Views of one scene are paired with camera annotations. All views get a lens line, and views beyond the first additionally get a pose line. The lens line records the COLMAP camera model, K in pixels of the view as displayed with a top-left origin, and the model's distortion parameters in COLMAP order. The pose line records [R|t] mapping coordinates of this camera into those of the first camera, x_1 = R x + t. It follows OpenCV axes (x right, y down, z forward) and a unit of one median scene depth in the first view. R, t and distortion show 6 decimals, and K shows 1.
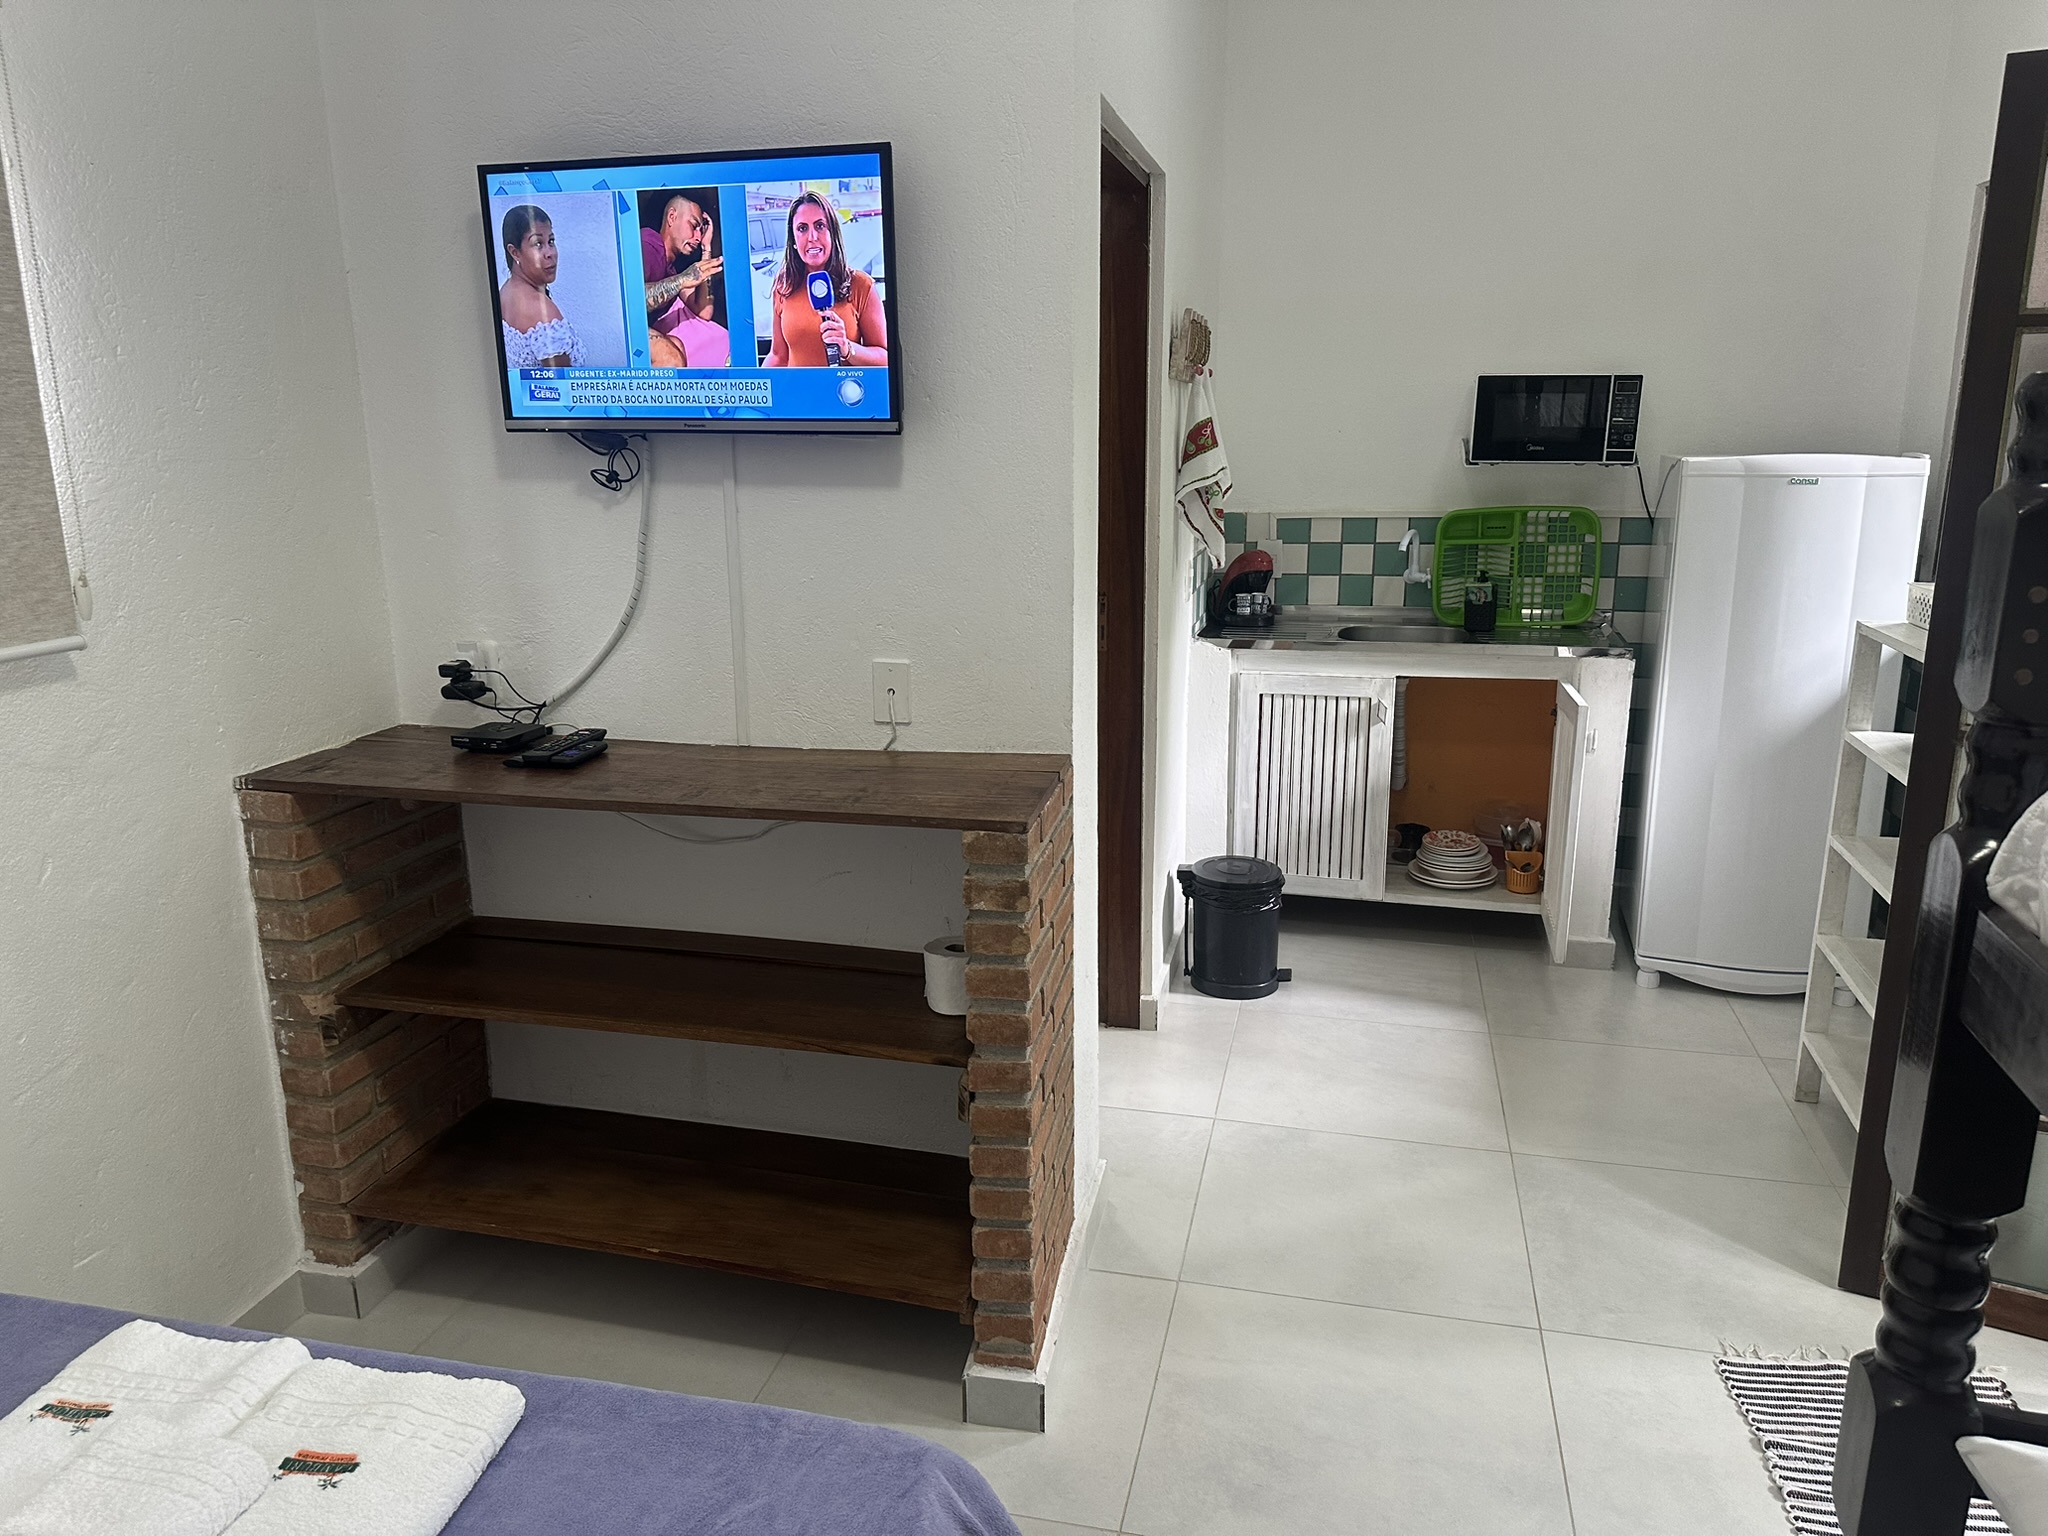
lens RADIAL K [[1433.0, 0, 1011.9], [0, 1433.0, 773.7], [0, 0, 1]] dist [0.176630, -0.346786]
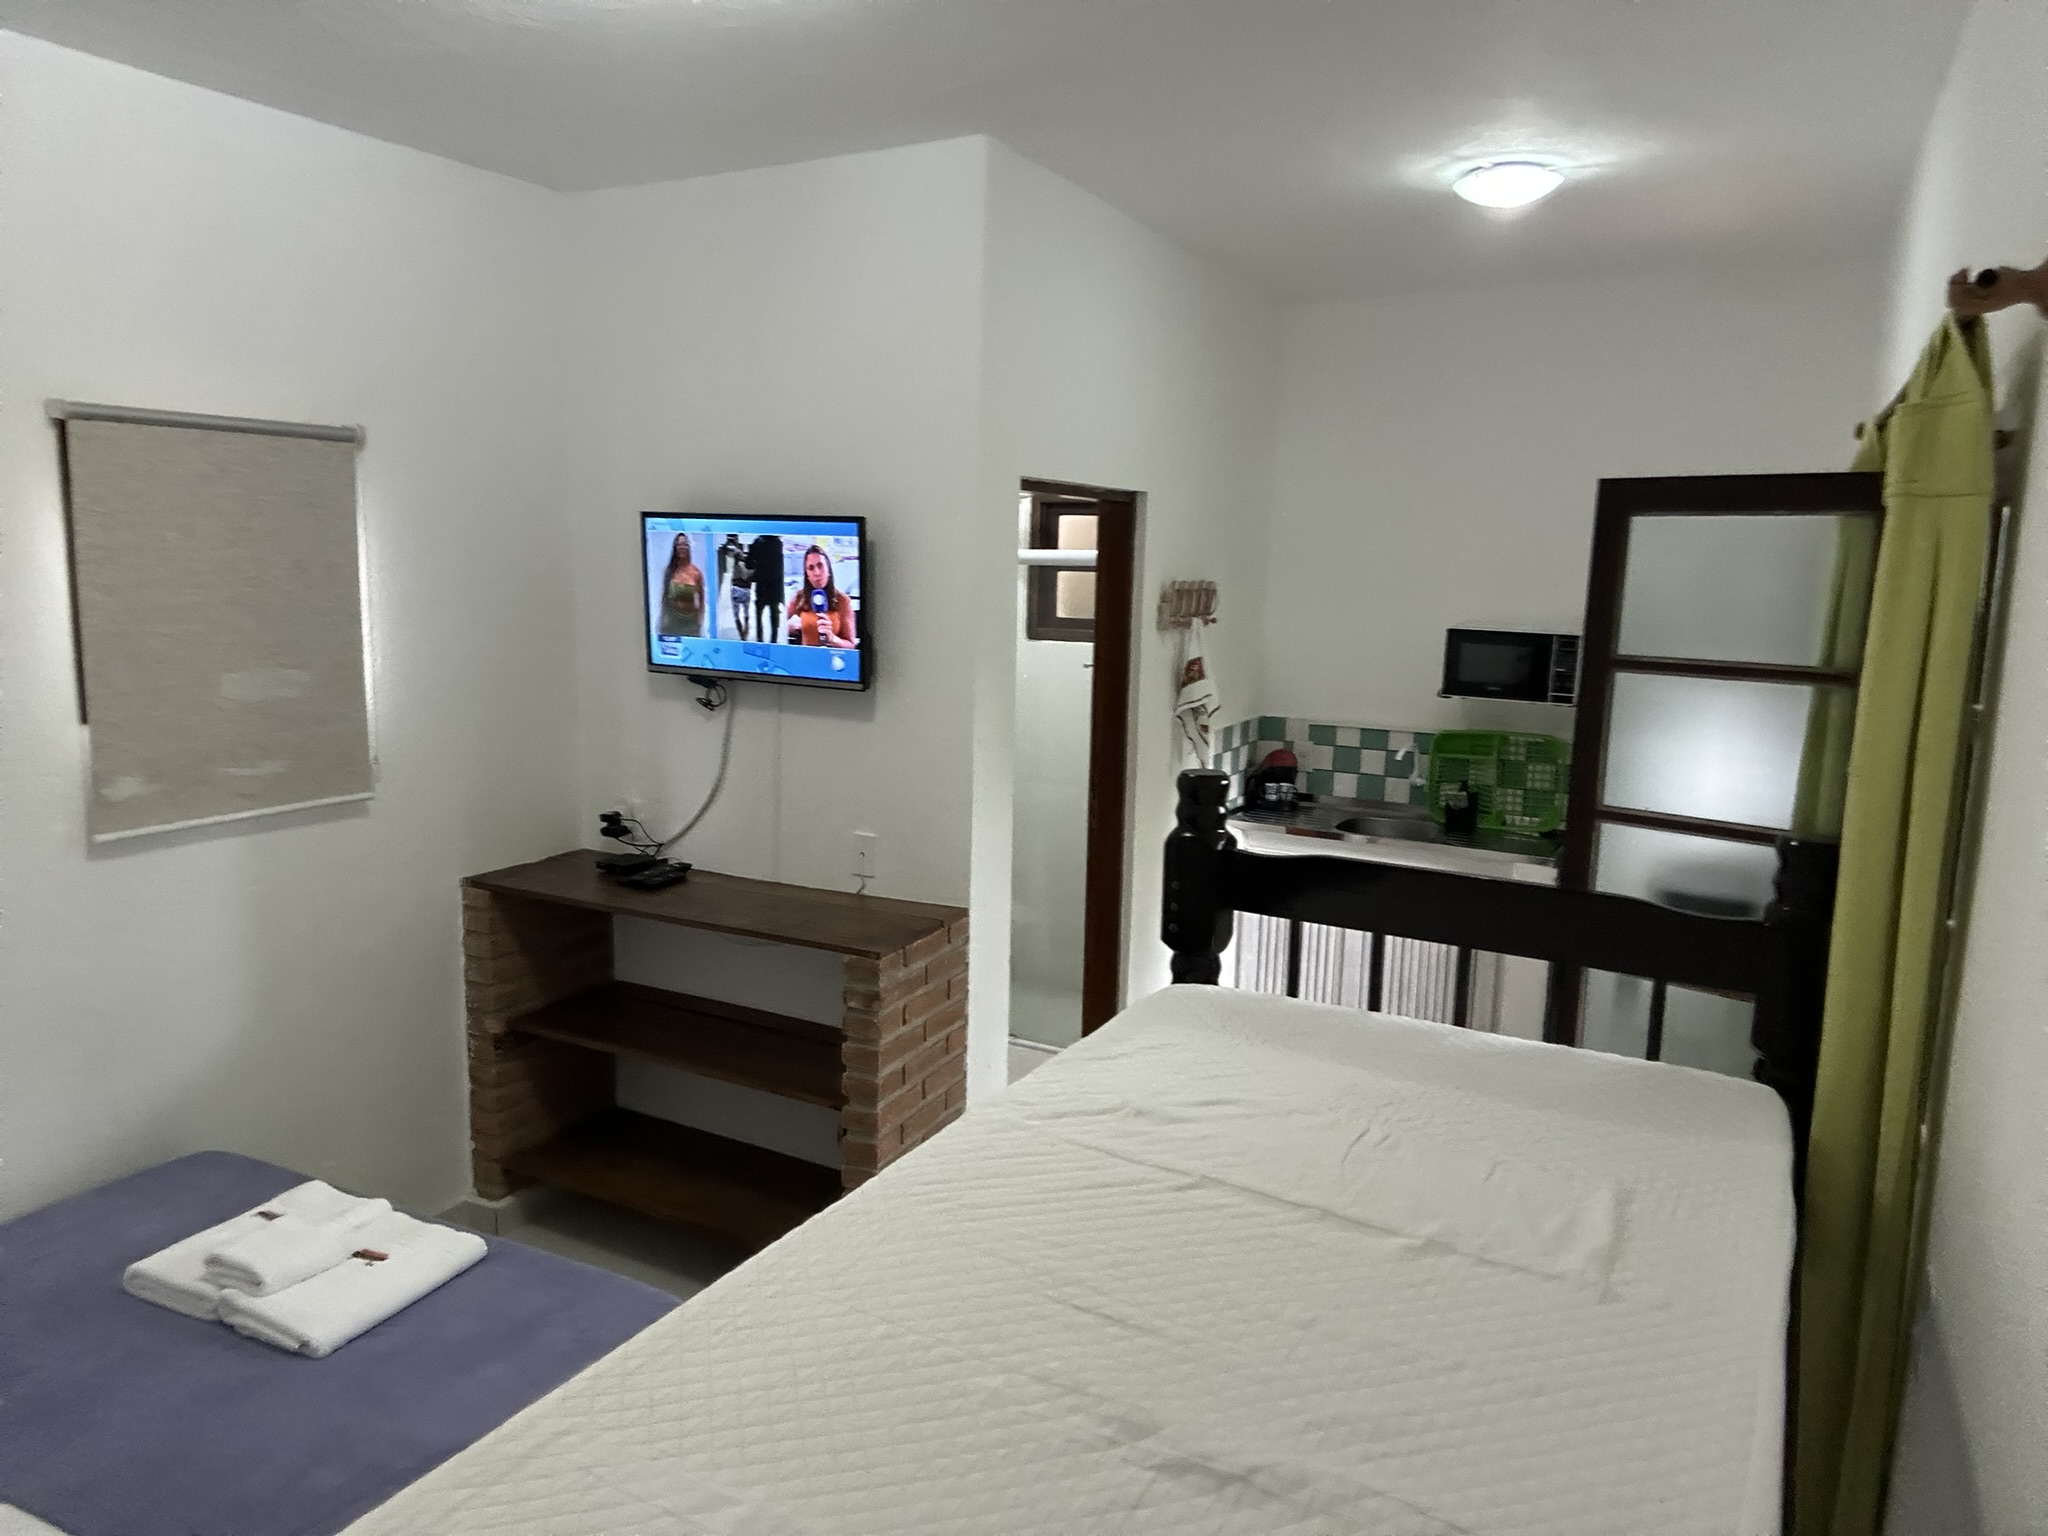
lens RADIAL K [[1398.9, 0, 1013.8], [0, 1398.9, 766.4], [0, 0, 1]] dist [0.093129, -0.001181]
pose [[0.969077, 0.067626, -0.237310, 0.282921], [-0.087568, 0.993368, -0.074516, -0.037733], [0.230697, 0.092993, 0.968572, -0.260237]]
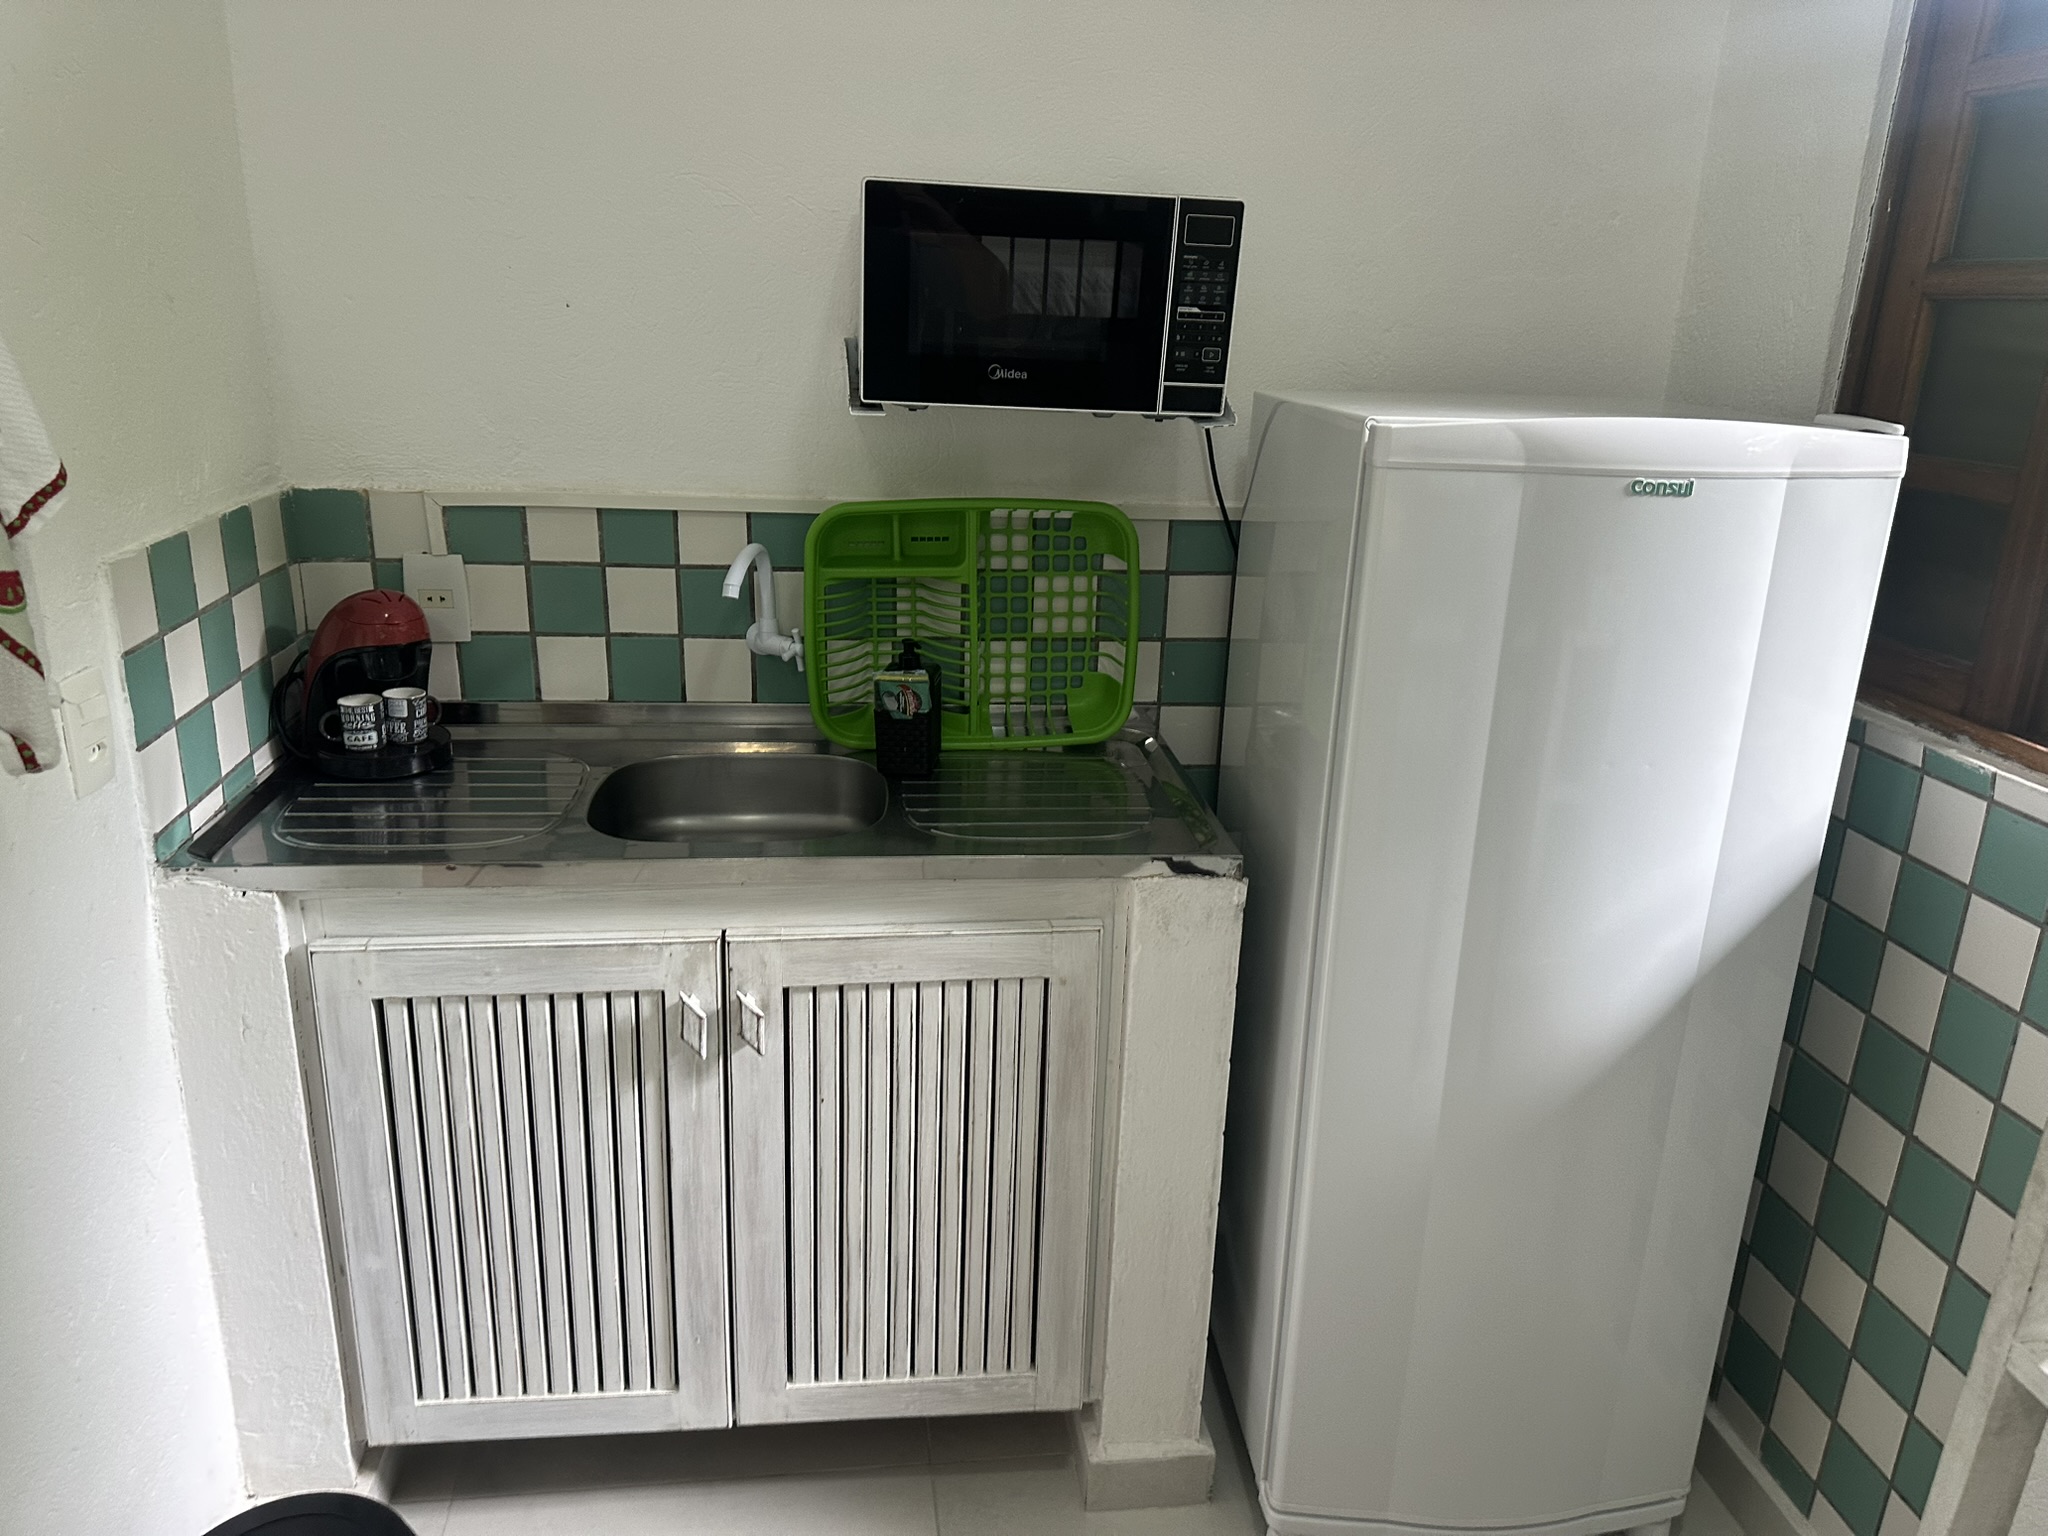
lens RADIAL K [[1433.0, 0, 1011.9], [0, 1433.0, 773.7], [0, 0, 1]] dist [0.176630, -0.346786]
pose [[0.929645, -0.078173, 0.360067, 0.223375], [0.047187, 0.994447, 0.094069, -0.164062], [-0.365421, -0.070461, 0.928172, 0.673727]]
